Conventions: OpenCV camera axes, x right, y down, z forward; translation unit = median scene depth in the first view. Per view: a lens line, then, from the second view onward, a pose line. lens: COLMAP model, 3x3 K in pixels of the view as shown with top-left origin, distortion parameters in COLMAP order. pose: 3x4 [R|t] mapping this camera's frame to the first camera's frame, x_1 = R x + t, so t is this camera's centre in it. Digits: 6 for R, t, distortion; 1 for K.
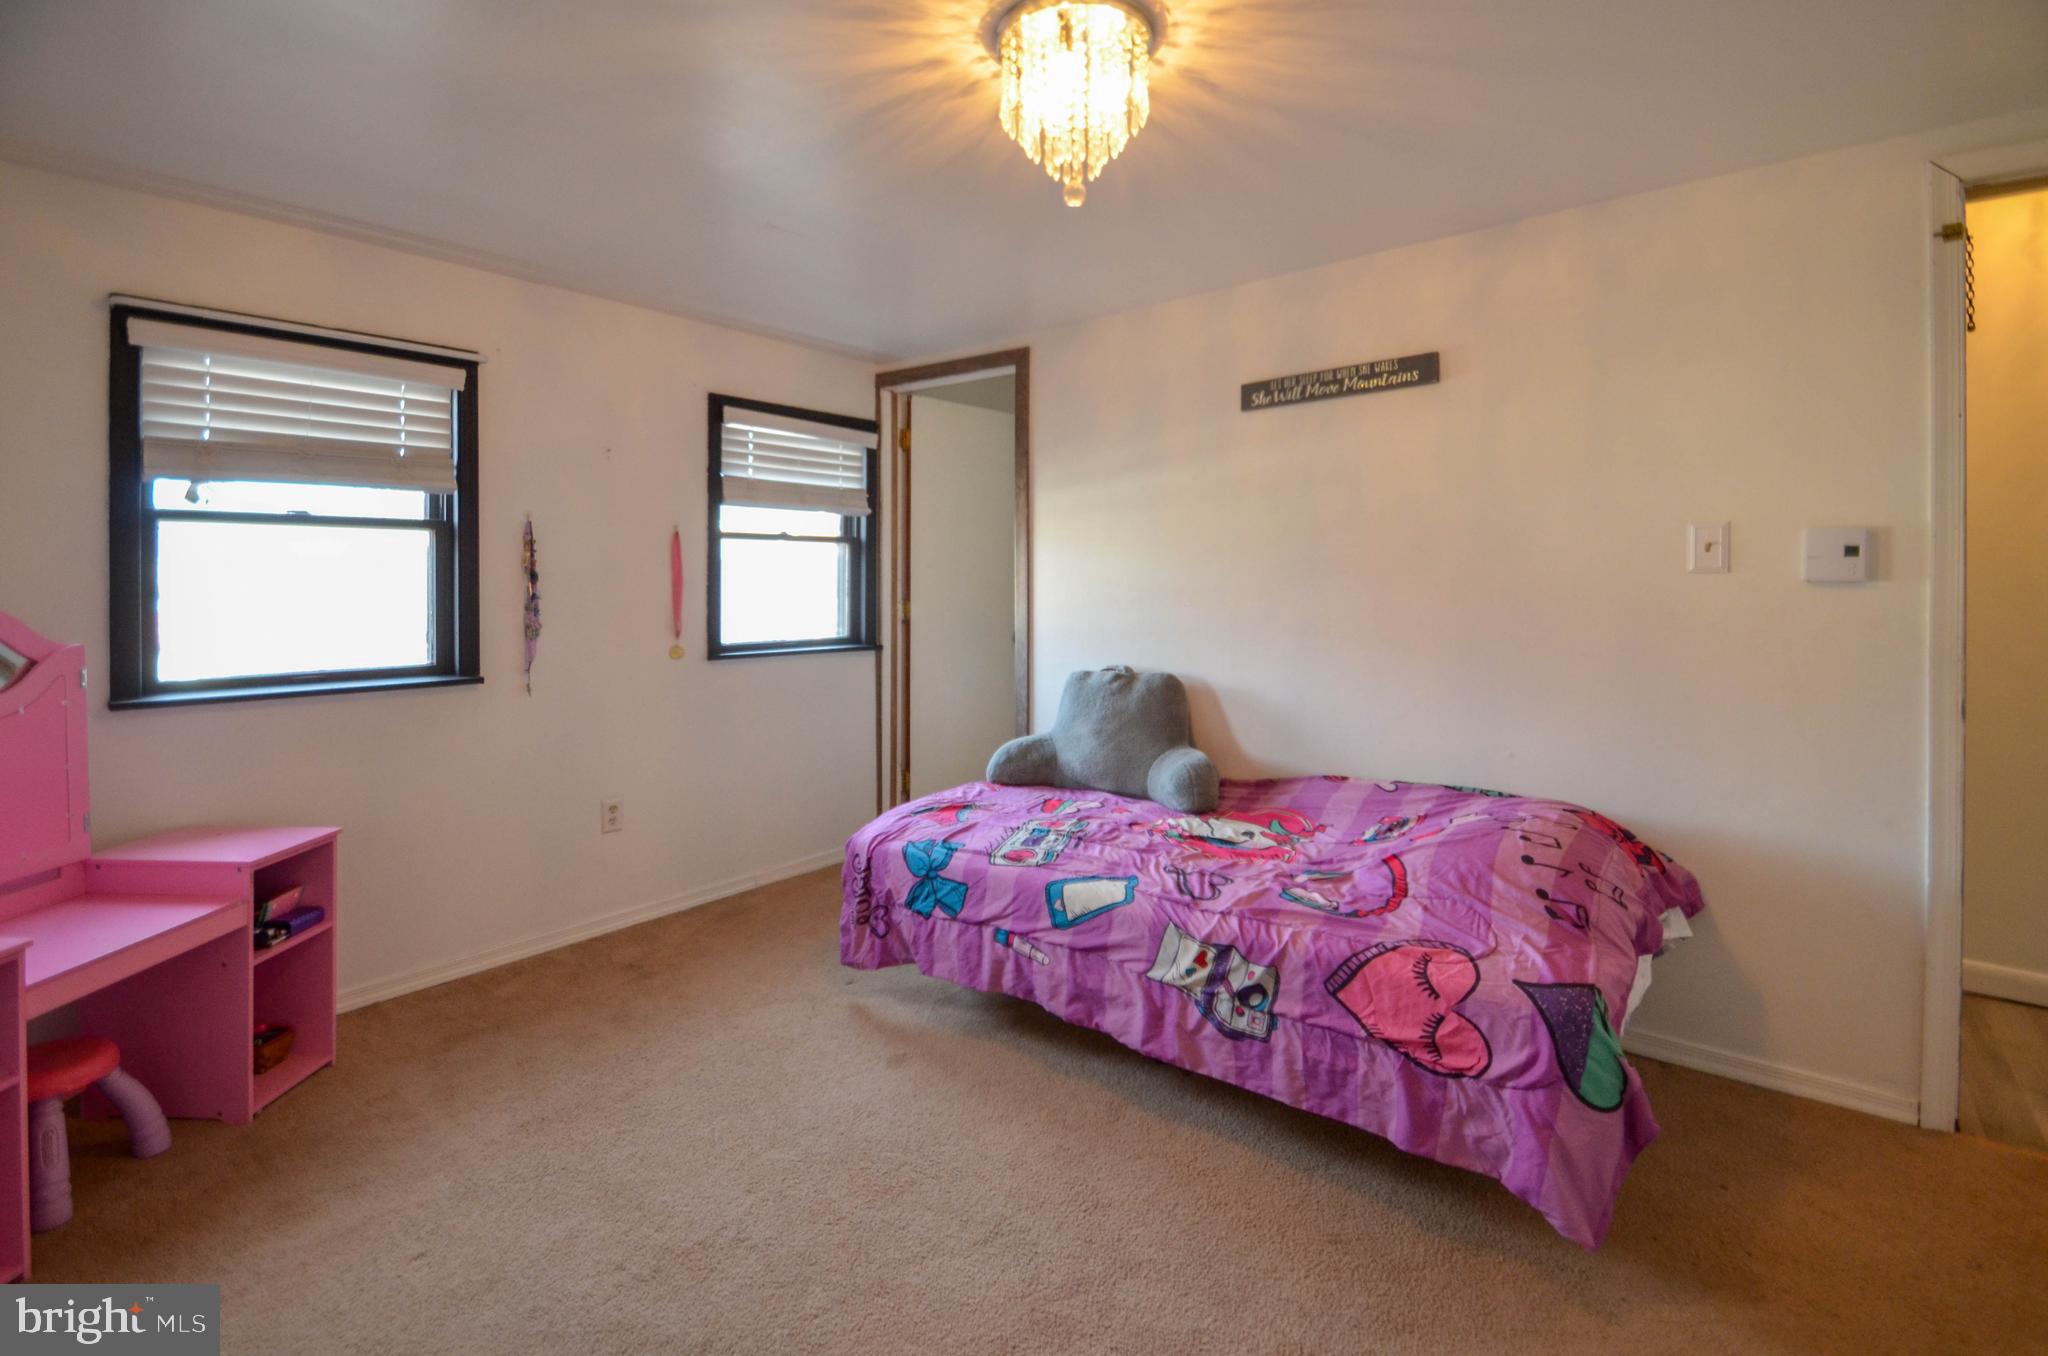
lens RADIAL K [[942.3, 0, 1025.6], [0, 942.3, 582.7], [0, 0, 1]] dist [0.001121, -0.012804]
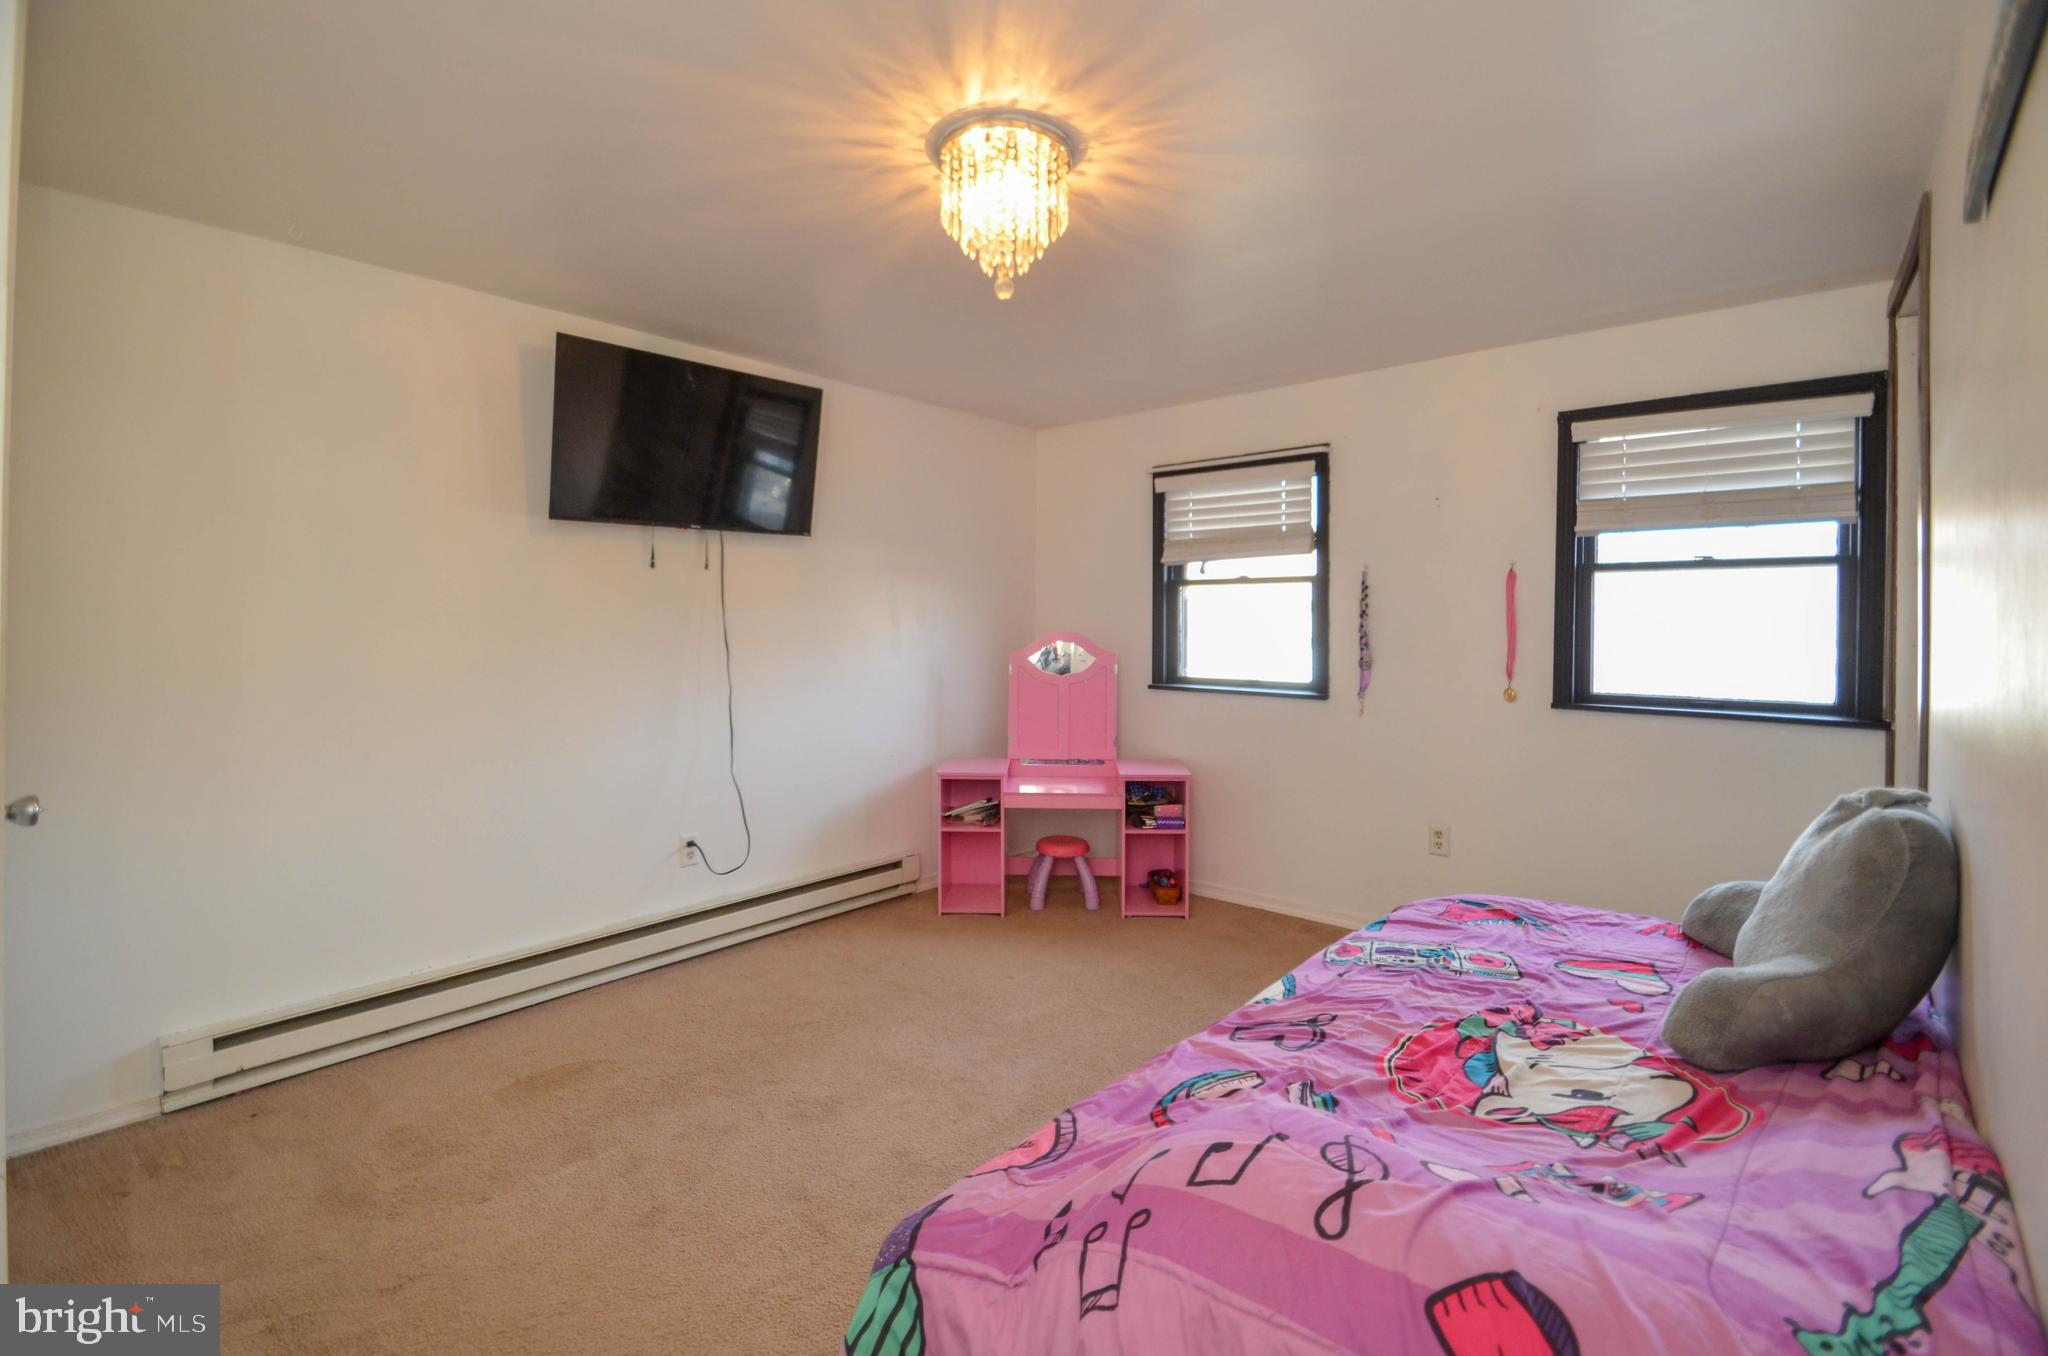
lens RADIAL K [[955.8, 0, 1019.1], [0, 955.8, 629.6], [0, 0, 1]] dist [0.001981, -0.014242]
pose [[-0.057580, 0.006837, -0.998318, 0.669225], [-0.003873, 0.999967, 0.007072, 0.002533], [0.998333, 0.004274, -0.057551, 0.587636]]
